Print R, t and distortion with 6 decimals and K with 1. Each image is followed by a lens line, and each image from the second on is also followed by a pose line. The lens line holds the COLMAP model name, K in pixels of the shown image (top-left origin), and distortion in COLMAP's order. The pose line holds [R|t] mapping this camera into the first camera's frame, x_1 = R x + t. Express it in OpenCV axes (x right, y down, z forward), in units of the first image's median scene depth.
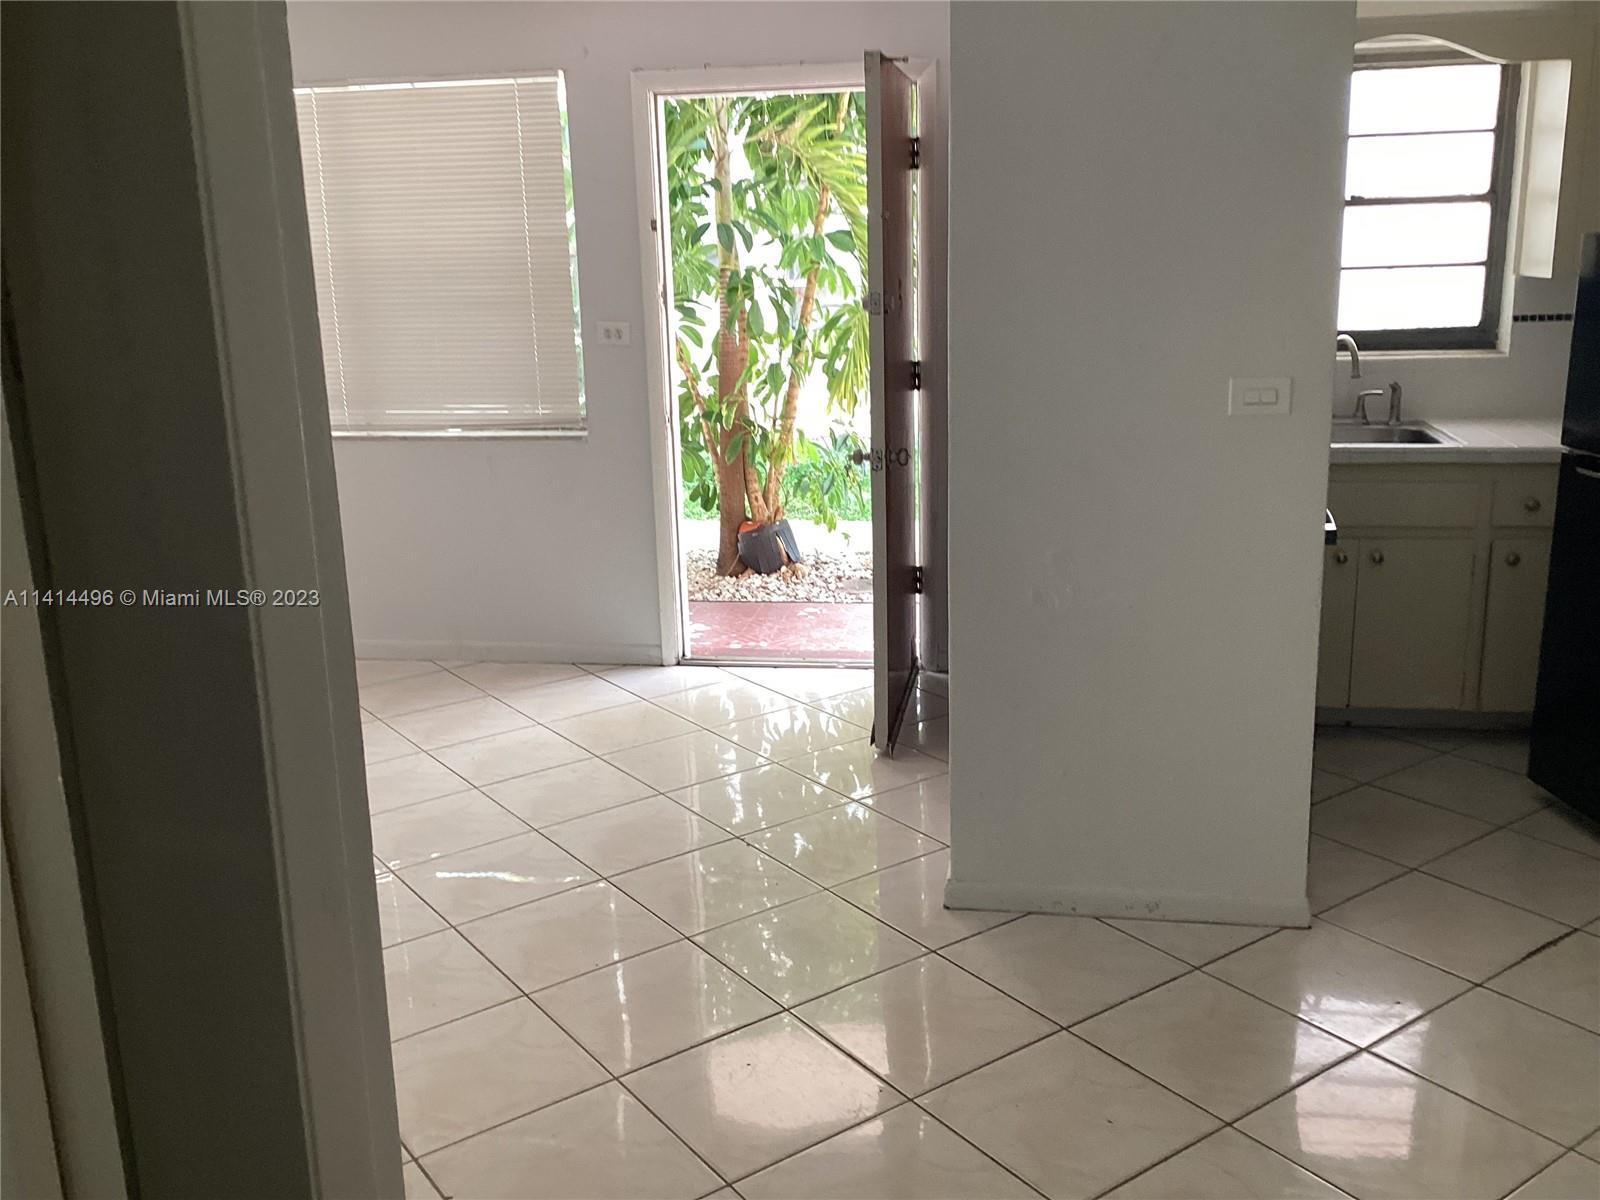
lens RADIAL K [[1441.7, 0, 790.8], [0, 1441.7, 590.3], [0, 0, 1]] dist [0.005339, -0.015570]
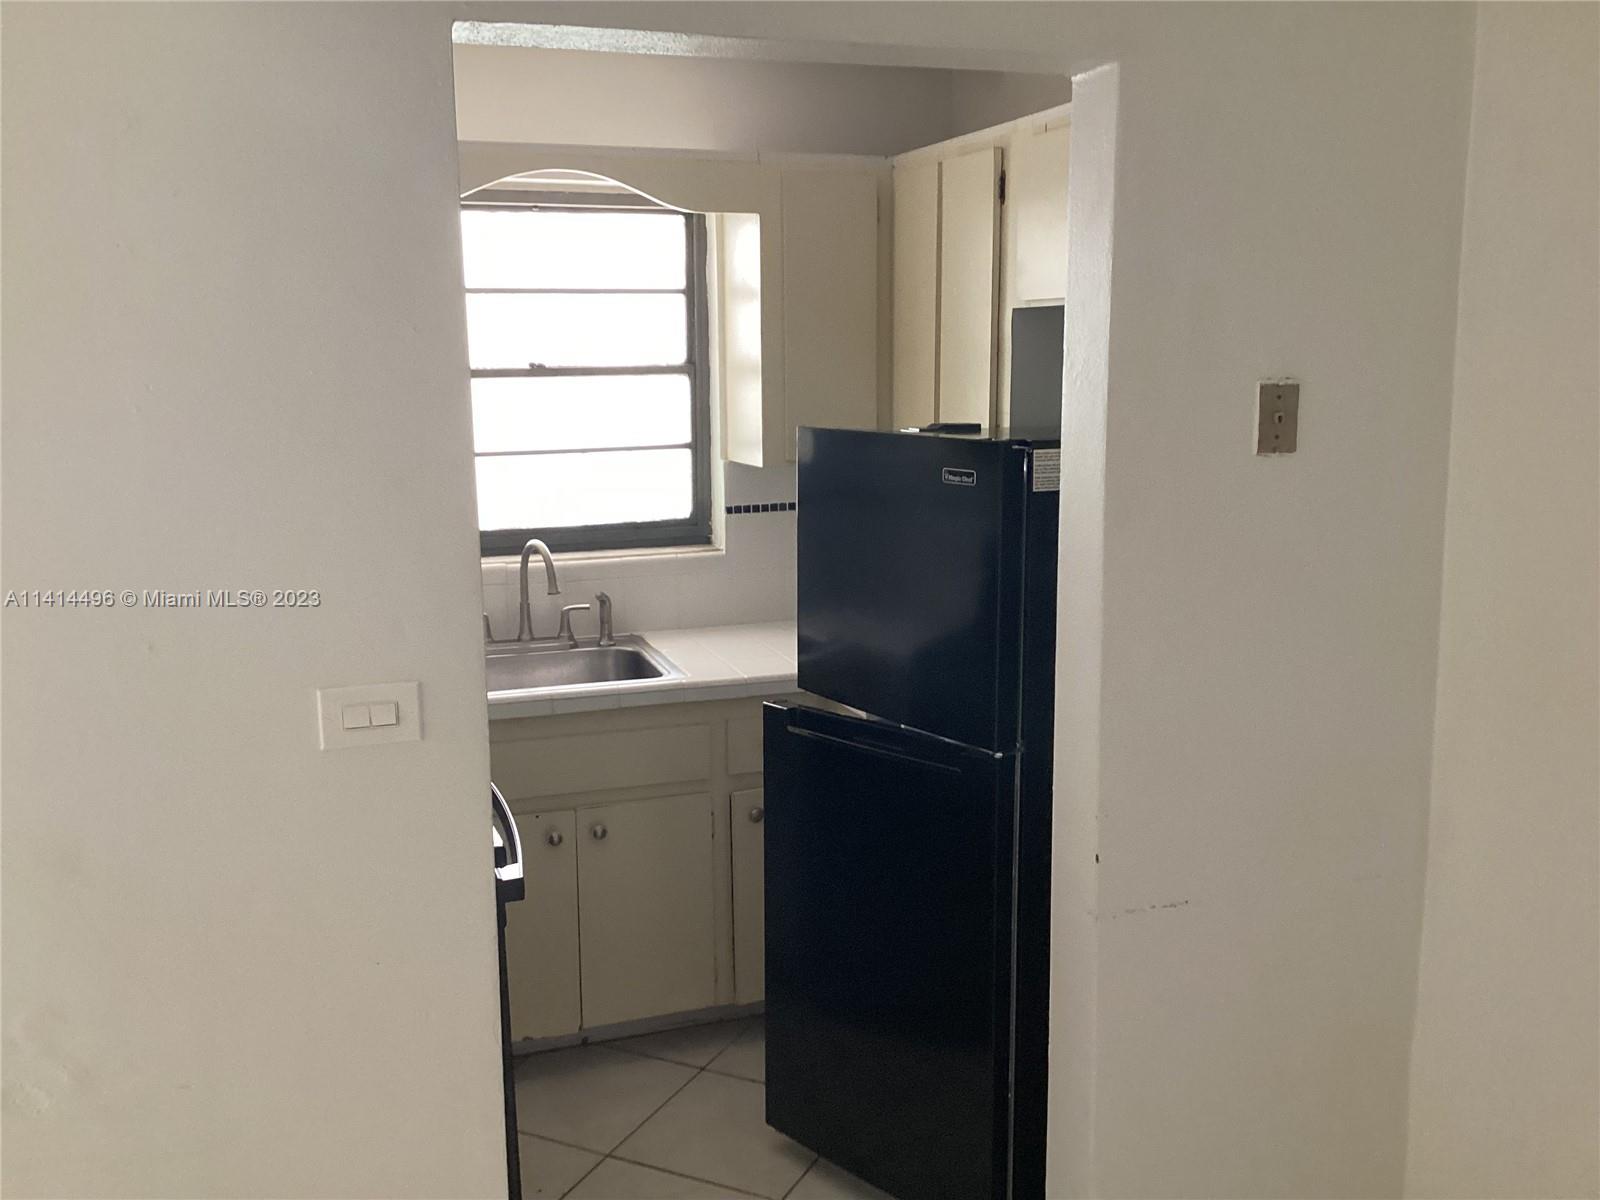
lens RADIAL K [[1441.7, 0, 790.8], [0, 1441.7, 590.3], [0, 0, 1]] dist [0.005339, -0.015570]
pose [[0.875582, -0.059865, 0.479346, 0.125854], [0.101134, 0.993018, -0.060715, -0.086763], [-0.472364, 0.101640, 0.875523, 0.246404]]
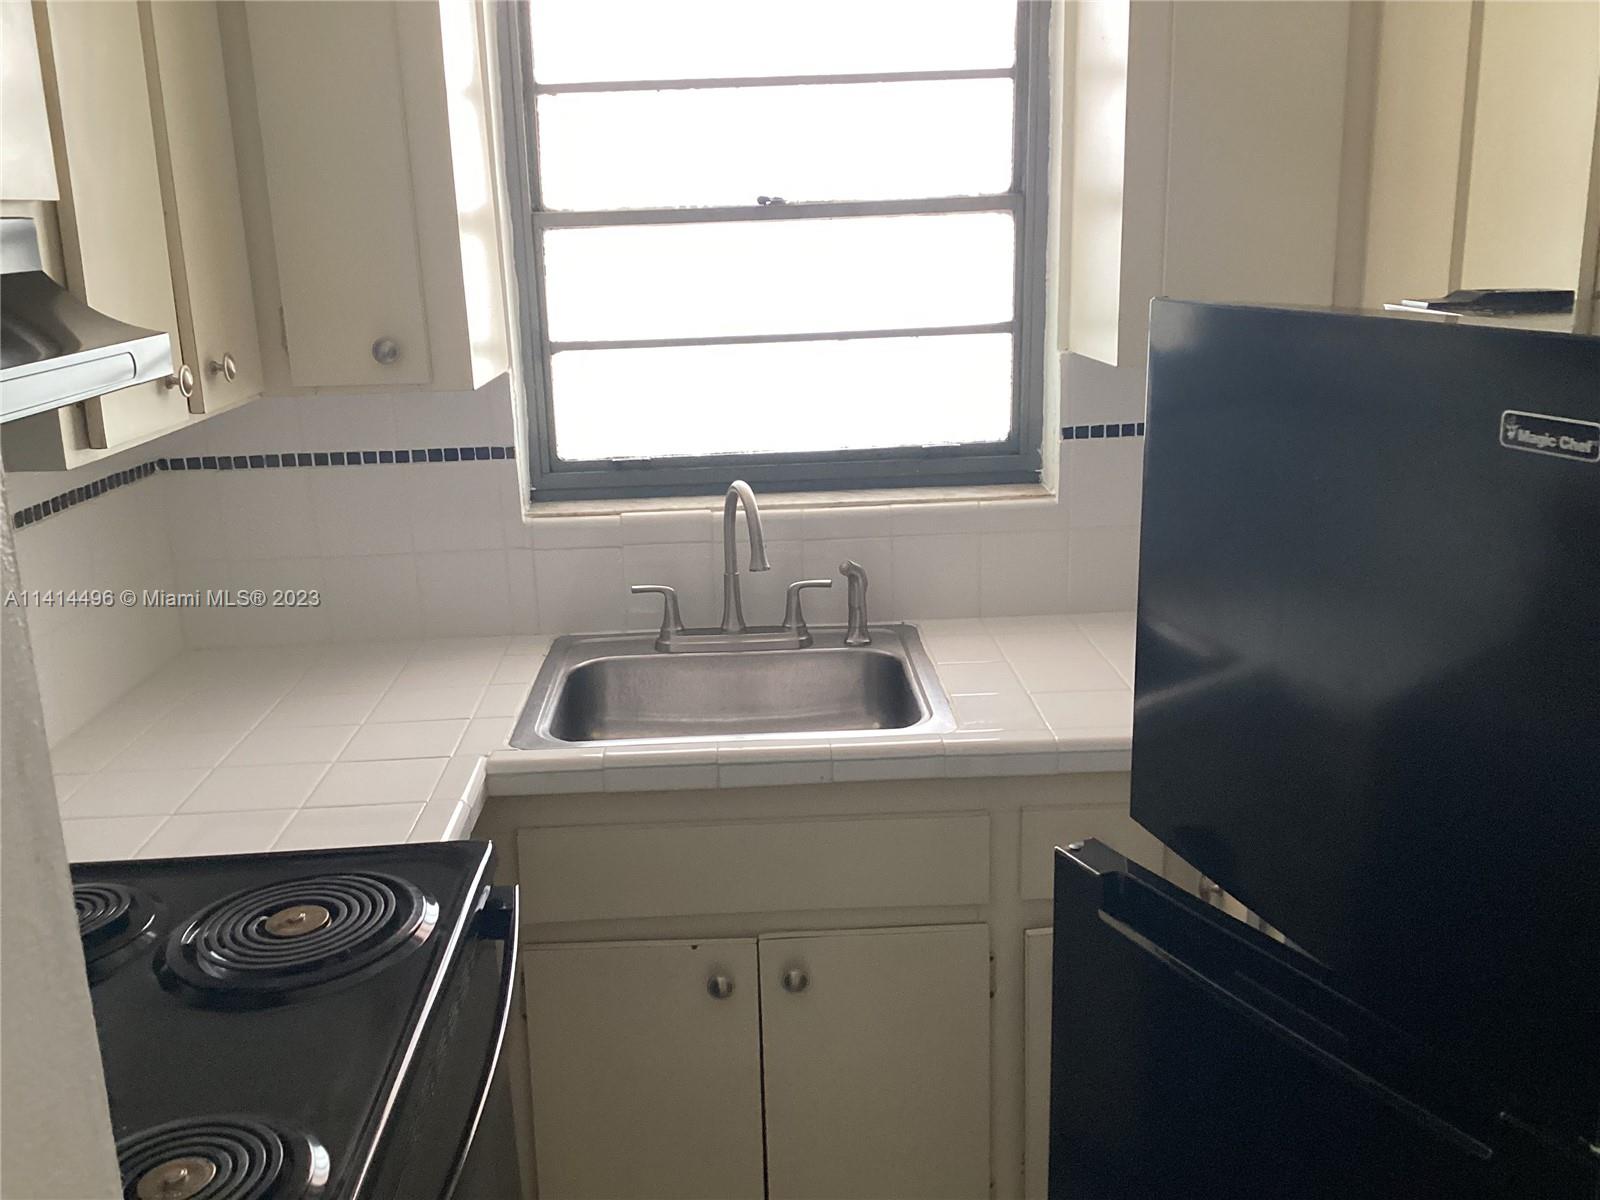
lens RADIAL K [[1441.7, 0, 790.8], [0, 1441.7, 590.3], [0, 0, 1]] dist [0.005339, -0.015570]
pose [[0.977745, -0.050548, 0.203616, 0.295028], [0.050237, 0.998715, 0.006702, -0.140025], [-0.203694, 0.003676, 0.979028, 0.507260]]
